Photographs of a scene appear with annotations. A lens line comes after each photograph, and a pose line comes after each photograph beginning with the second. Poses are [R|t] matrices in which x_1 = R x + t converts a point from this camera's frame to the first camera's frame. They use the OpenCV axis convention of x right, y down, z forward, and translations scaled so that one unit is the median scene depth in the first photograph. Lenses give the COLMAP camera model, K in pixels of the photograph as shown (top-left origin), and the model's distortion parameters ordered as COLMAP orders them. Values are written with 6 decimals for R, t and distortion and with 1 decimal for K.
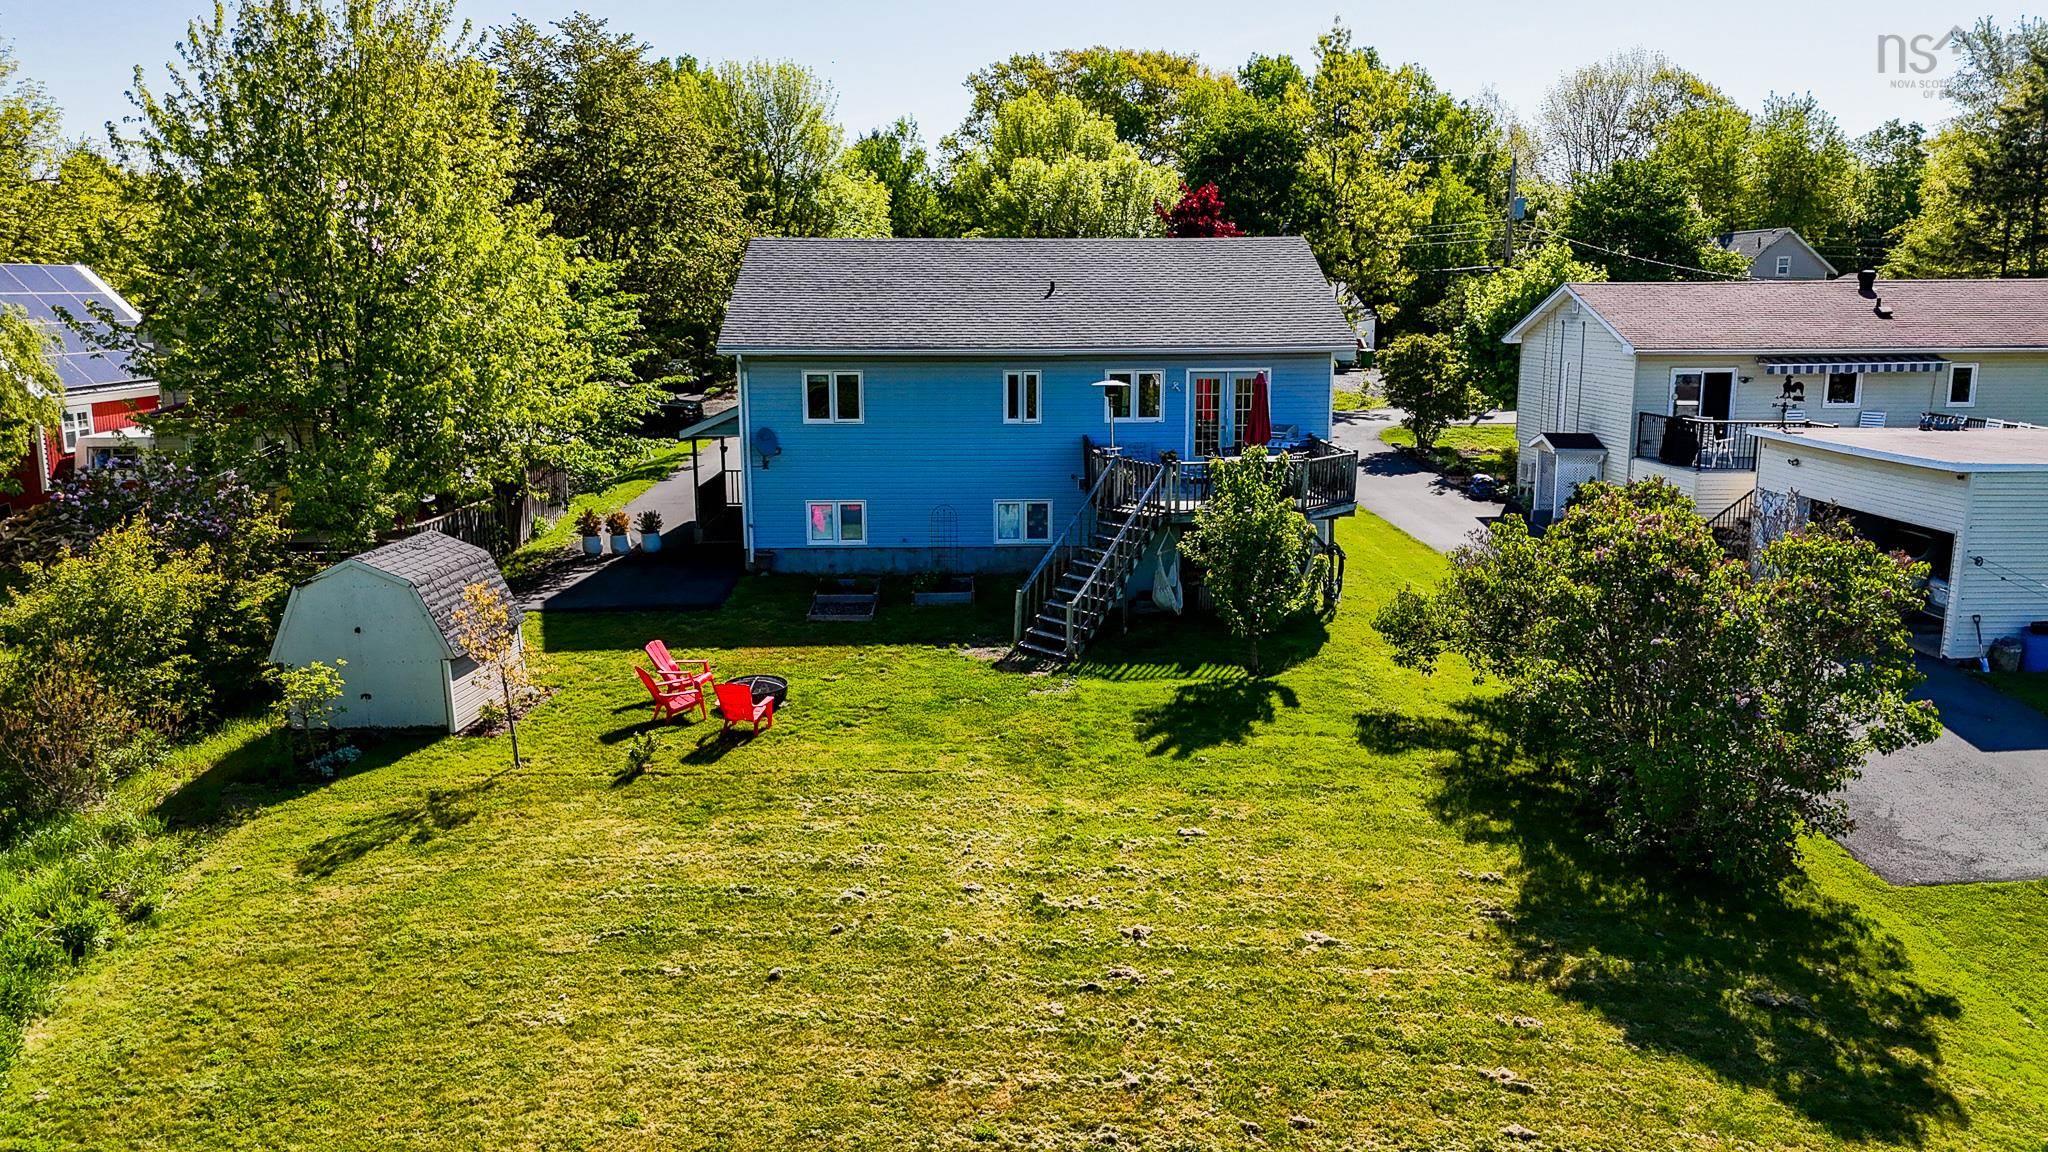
lens RADIAL K [[1487.1, 0, 1029.9], [0, 1487.1, 571.6], [0, 0, 1]] dist [0.055265, -0.058767]
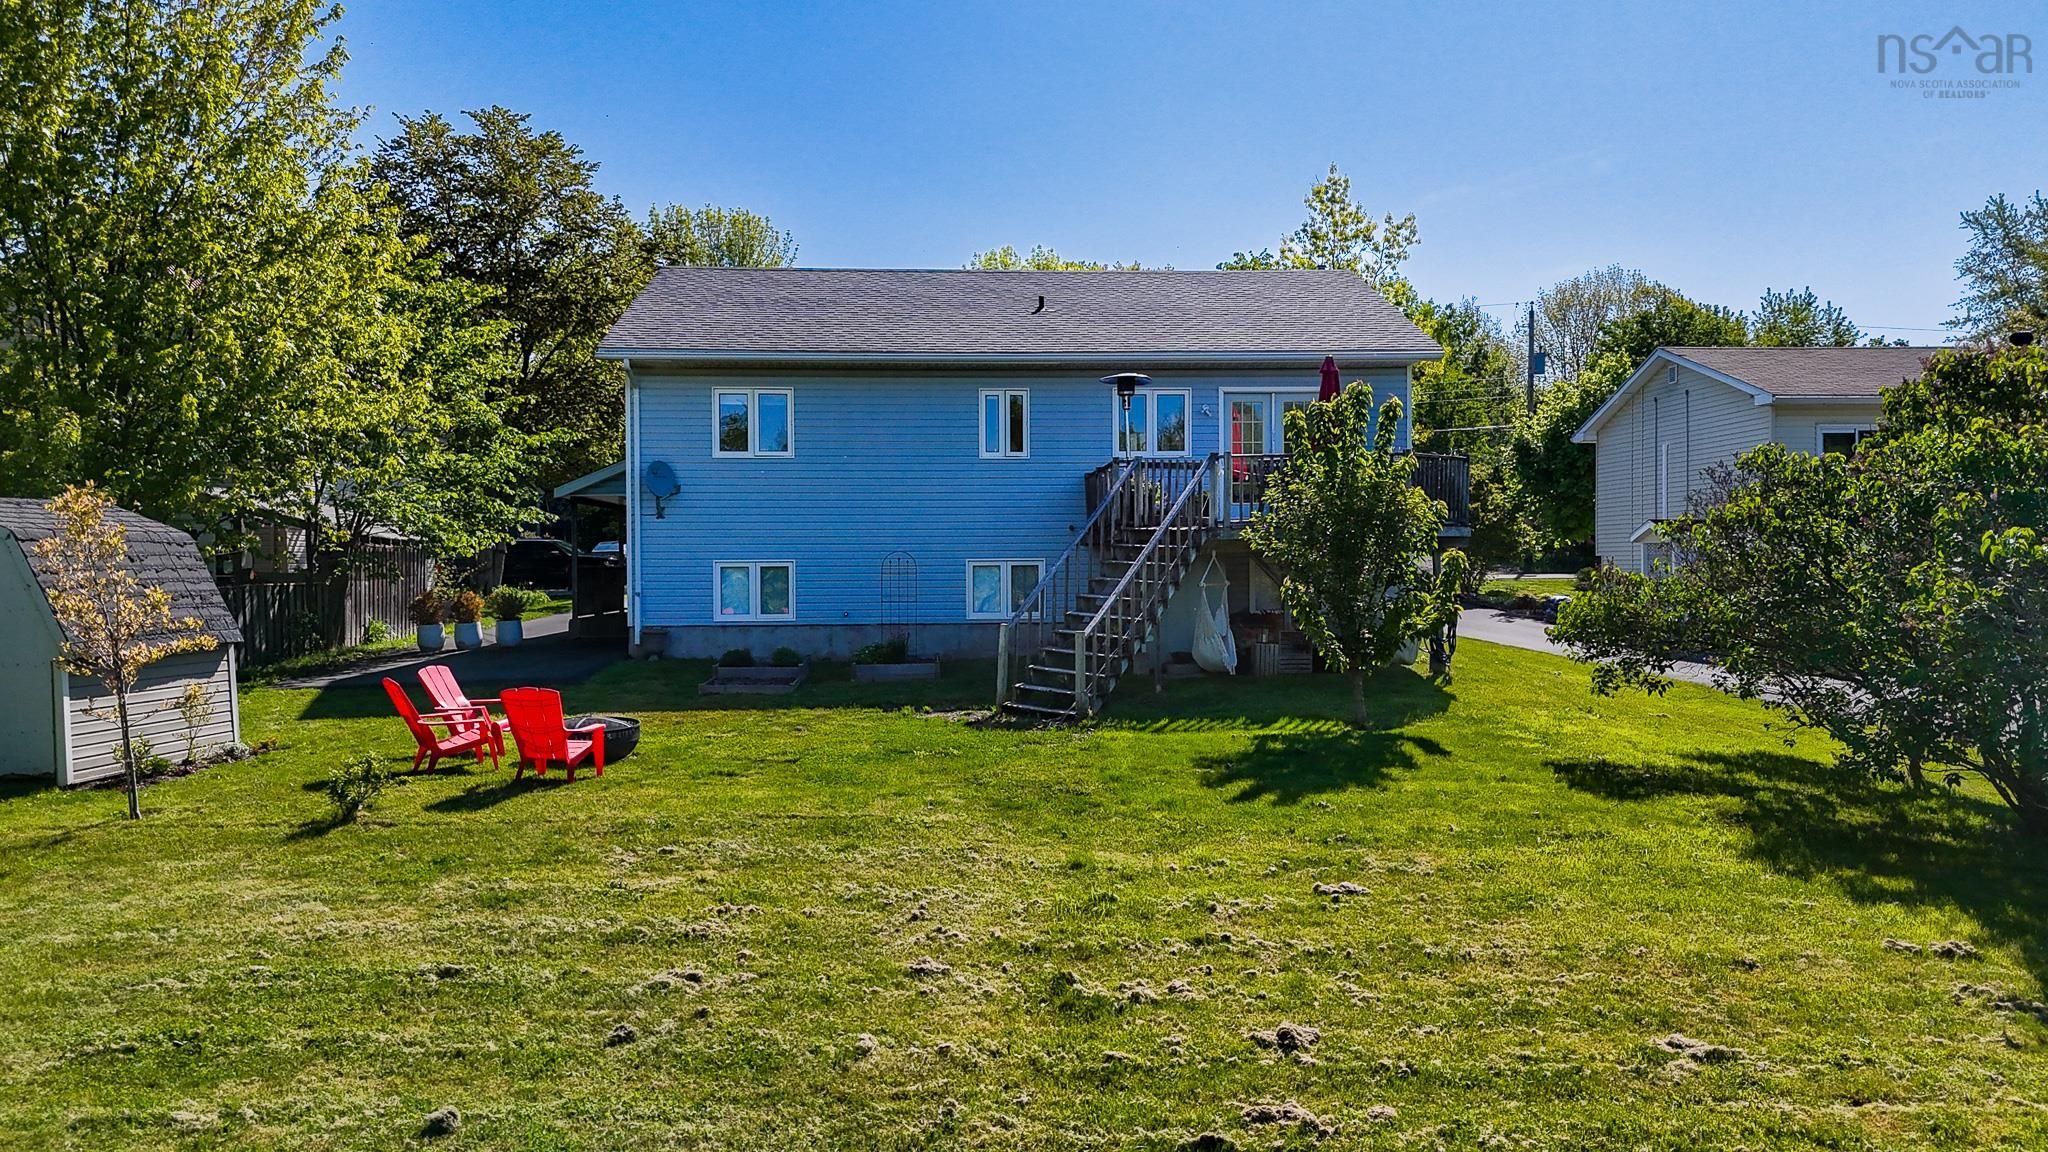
lens RADIAL K [[1487.1, 0, 1022.8], [0, 1487.1, 566.8], [0, 0, 1]] dist [0.055265, -0.058767]
pose [[0.999870, -0.005490, 0.015170, -0.011416], [0.008185, 0.982927, -0.183812, 0.144140], [-0.013902, 0.183912, 0.982844, 0.412772]]
